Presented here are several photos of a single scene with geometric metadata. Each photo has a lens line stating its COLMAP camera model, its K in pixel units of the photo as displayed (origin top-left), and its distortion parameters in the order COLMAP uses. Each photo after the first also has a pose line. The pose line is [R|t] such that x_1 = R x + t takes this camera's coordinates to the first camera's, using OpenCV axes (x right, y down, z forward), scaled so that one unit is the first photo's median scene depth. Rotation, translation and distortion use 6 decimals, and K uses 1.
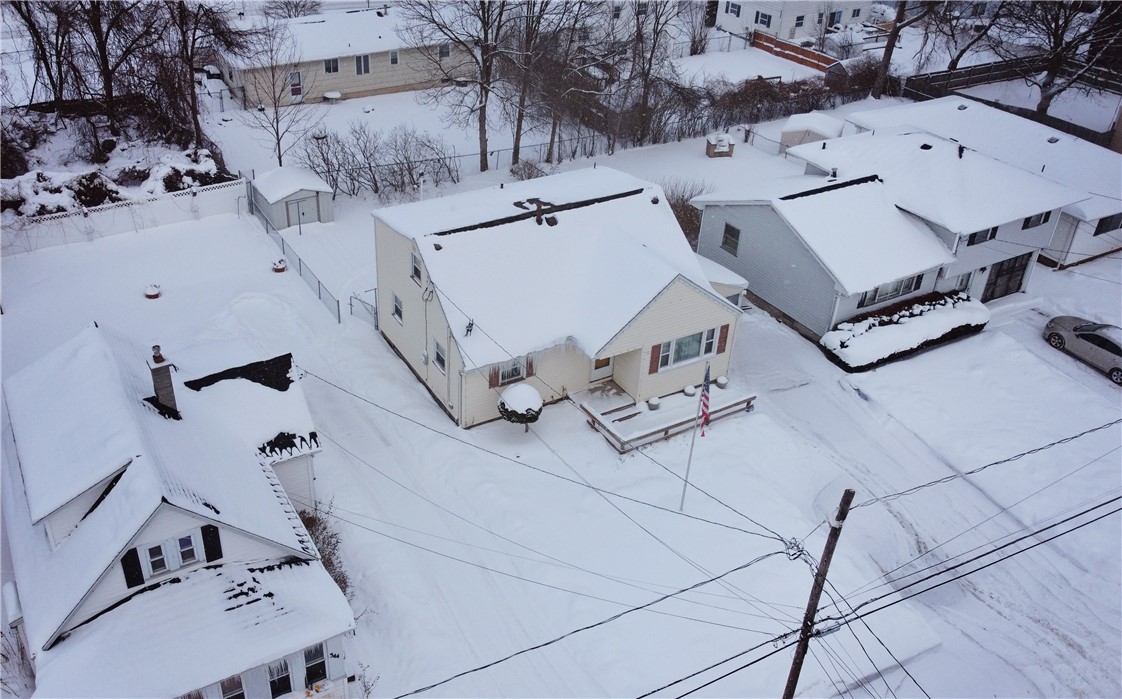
lens RADIAL K [[979.9, 0, 561.4], [0, 979.9, 354.8], [0, 0, 1]] dist [-0.001809, -0.010087]
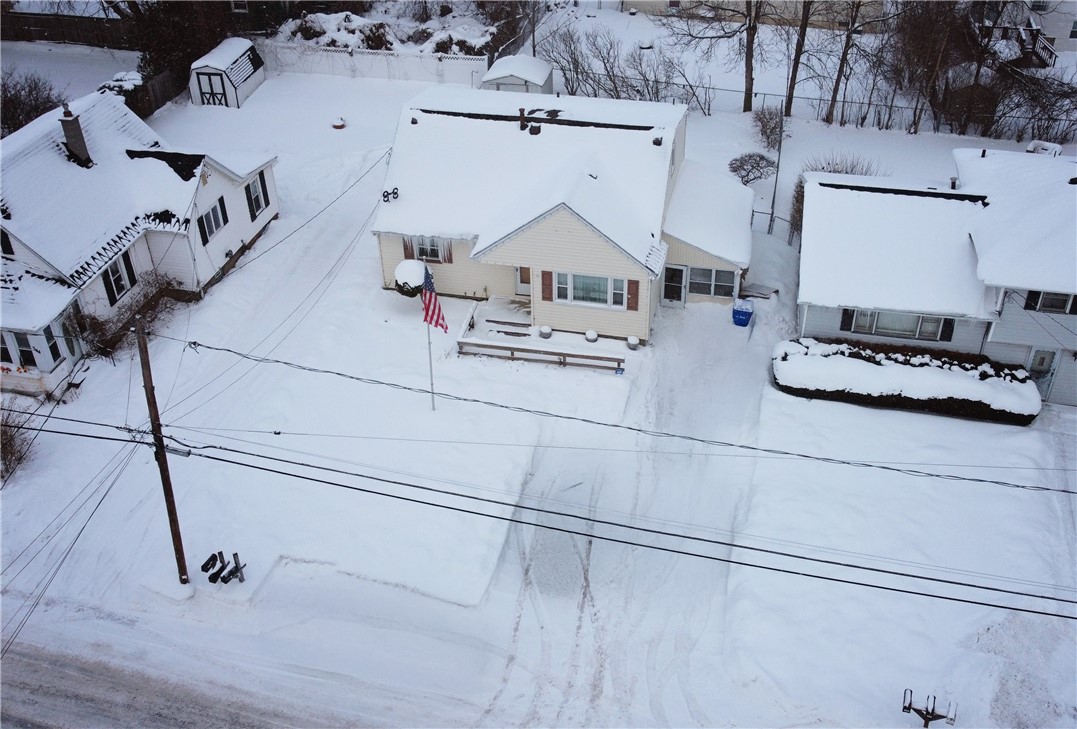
lens RADIAL K [[1058.7, 0, 538.8], [0, 1058.7, 360.3], [0, 0, 1]] dist [0.006828, 0.000000]
pose [[0.758618, 0.356677, -0.545235, 0.611269], [-0.336647, 0.931063, 0.140679, -0.064075], [0.557825, 0.076830, 0.826395, 0.108066]]
